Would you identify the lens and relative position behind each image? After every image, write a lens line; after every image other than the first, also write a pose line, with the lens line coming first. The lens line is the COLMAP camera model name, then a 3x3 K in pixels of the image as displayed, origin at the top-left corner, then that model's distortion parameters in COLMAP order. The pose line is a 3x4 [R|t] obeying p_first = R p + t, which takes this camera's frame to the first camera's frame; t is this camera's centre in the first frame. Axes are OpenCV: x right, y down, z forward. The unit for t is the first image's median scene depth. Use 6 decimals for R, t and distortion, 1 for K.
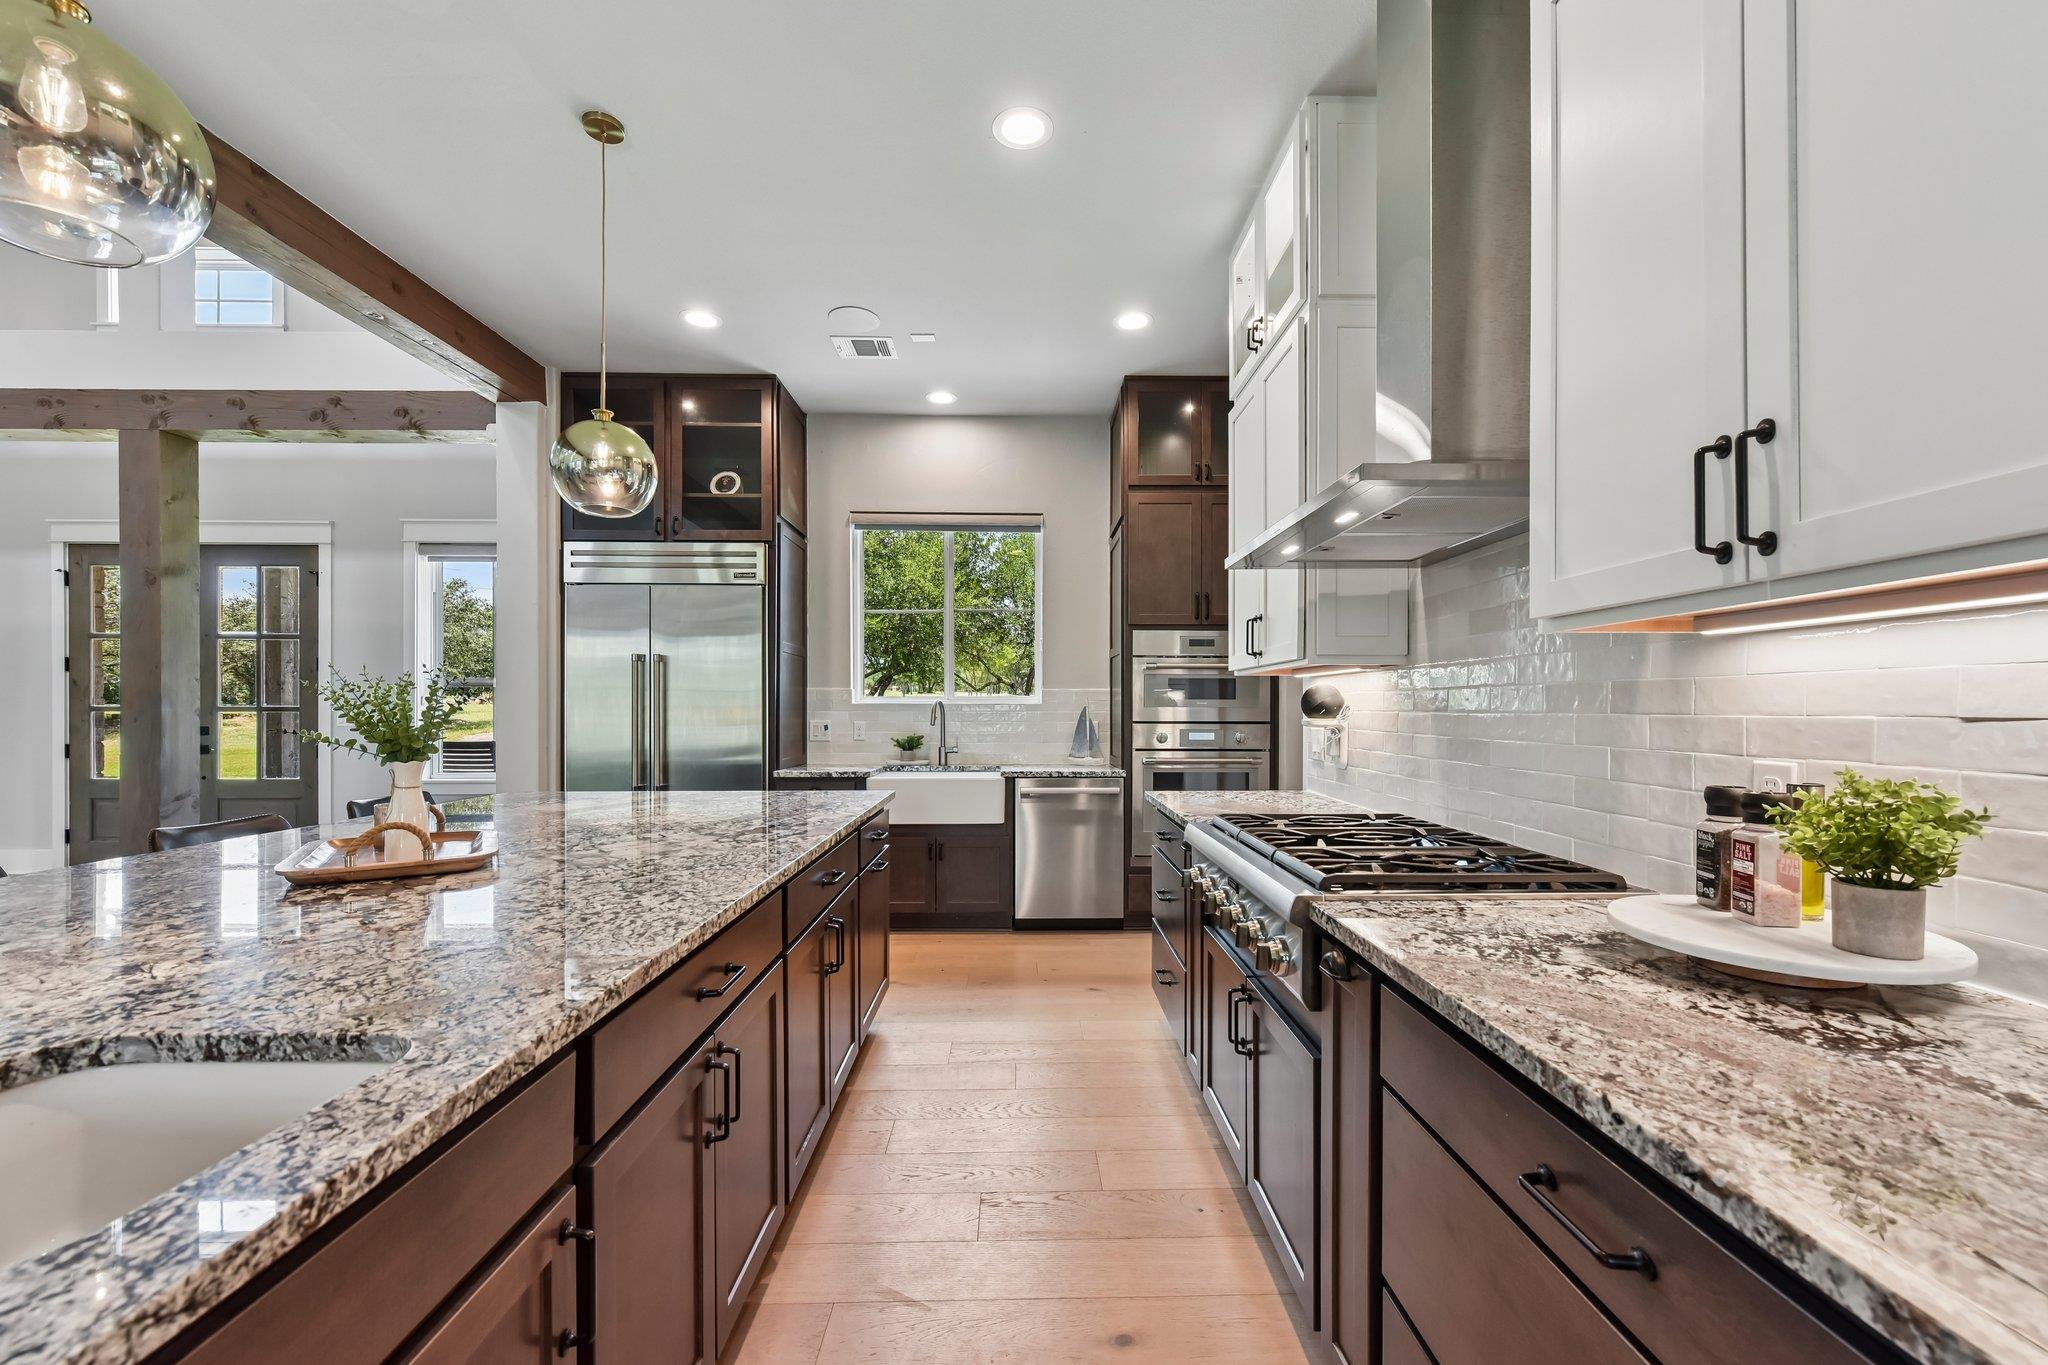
lens RADIAL K [[819.7, 0, 1043.1], [0, 819.7, 713.9], [0, 0, 1]] dist [-0.001719, -0.000733]
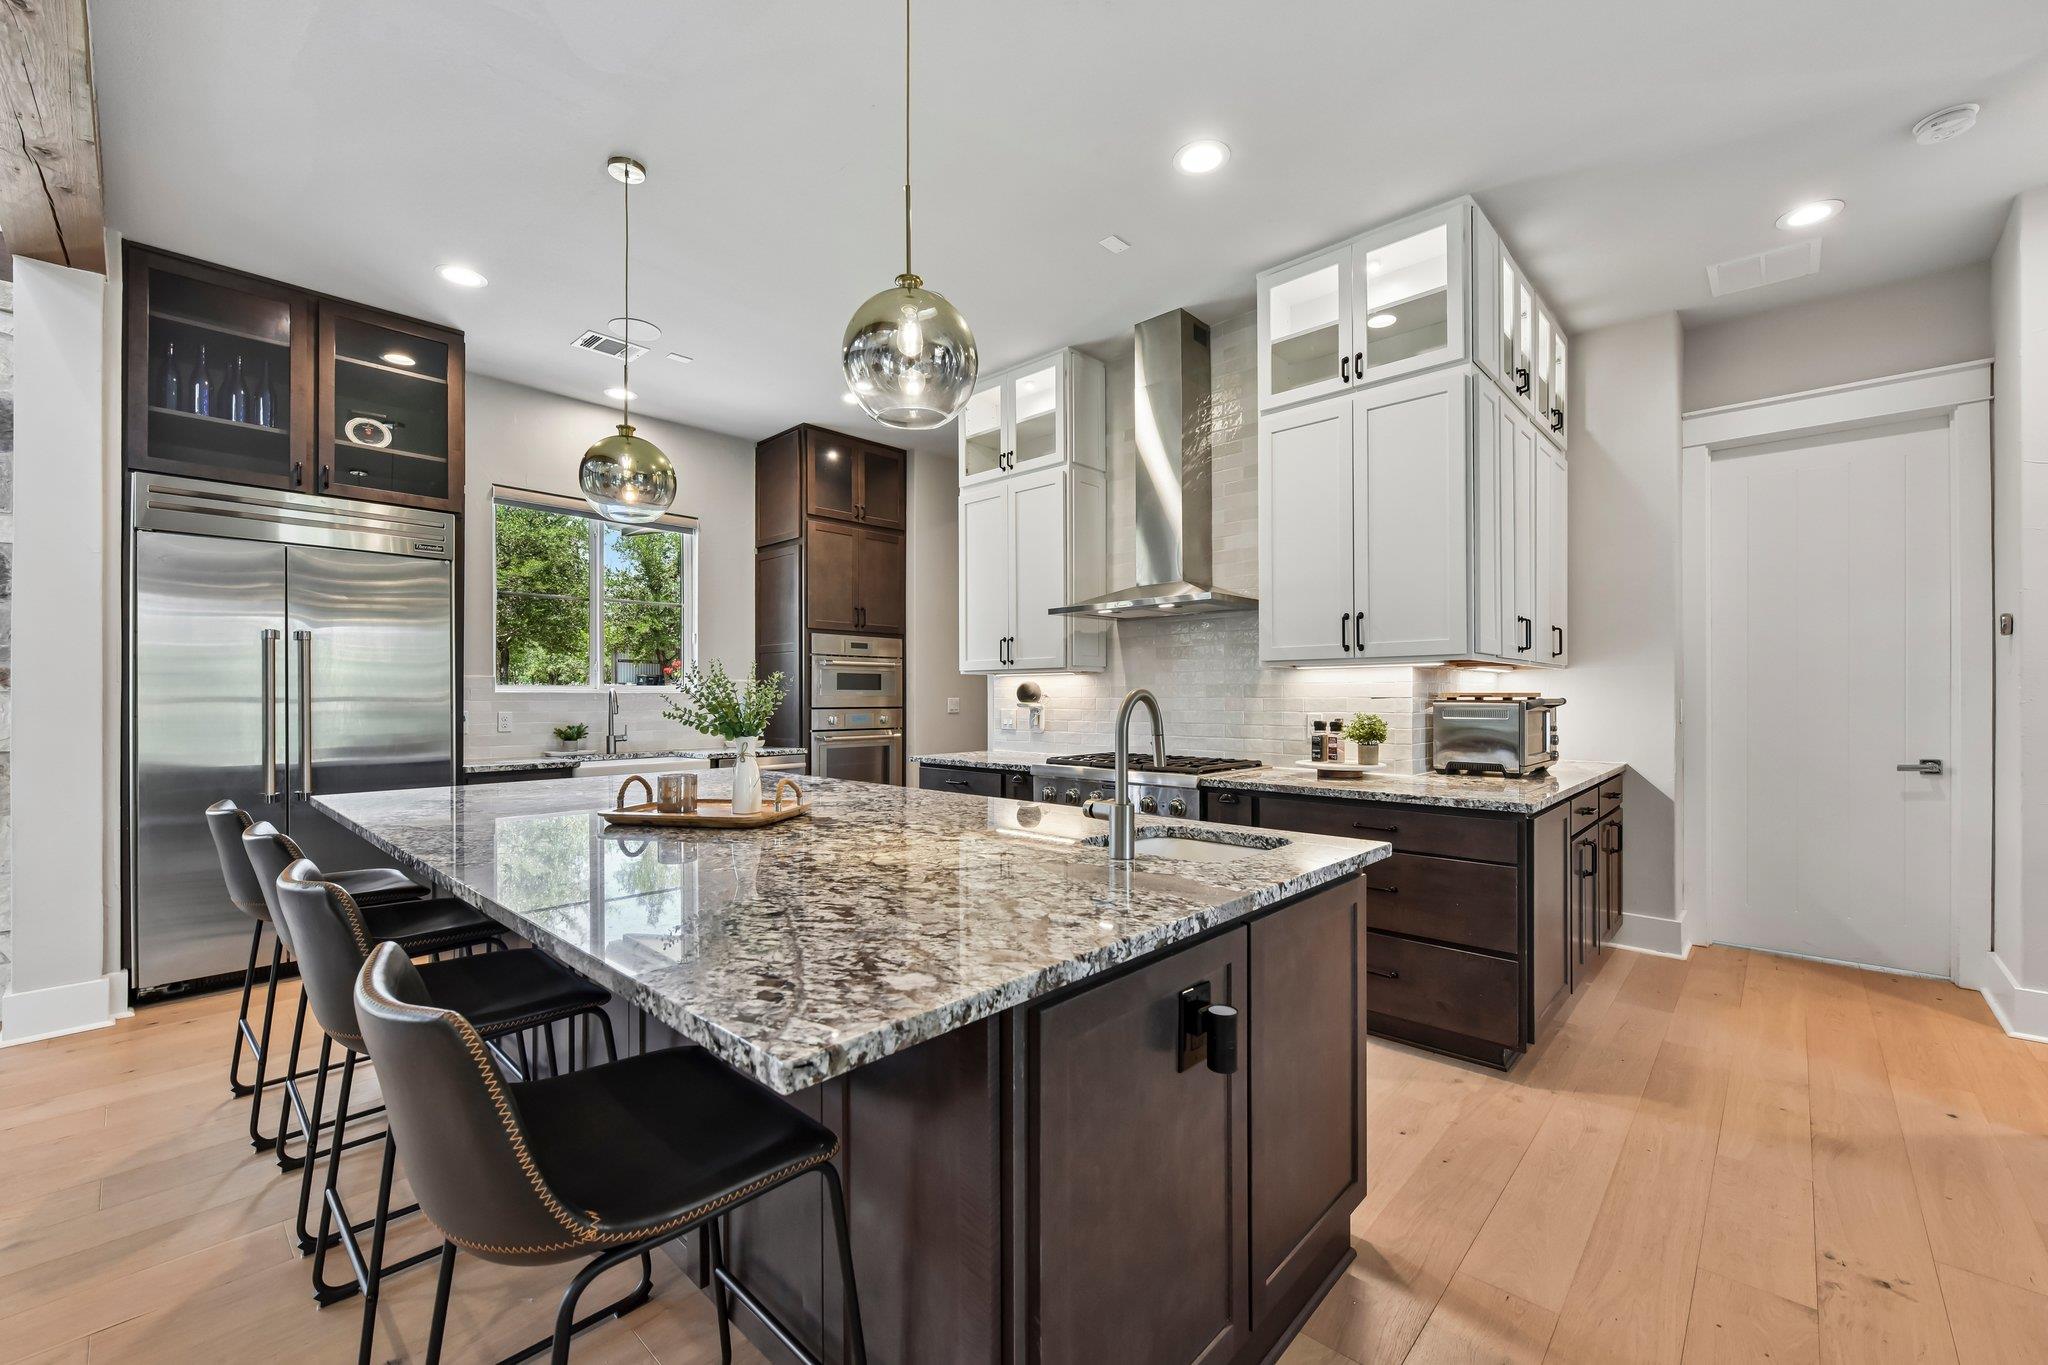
lens RADIAL K [[839.6, 0, 1029.6], [0, 839.6, 695.7], [0, 0, 1]] dist [-0.000958, -0.000045]
pose [[0.693388, -0.000559, 0.720564, -0.524422], [0.007934, 0.999945, -0.006859, 0.002139], [-0.720520, 0.010473, 0.693355, -0.091064]]
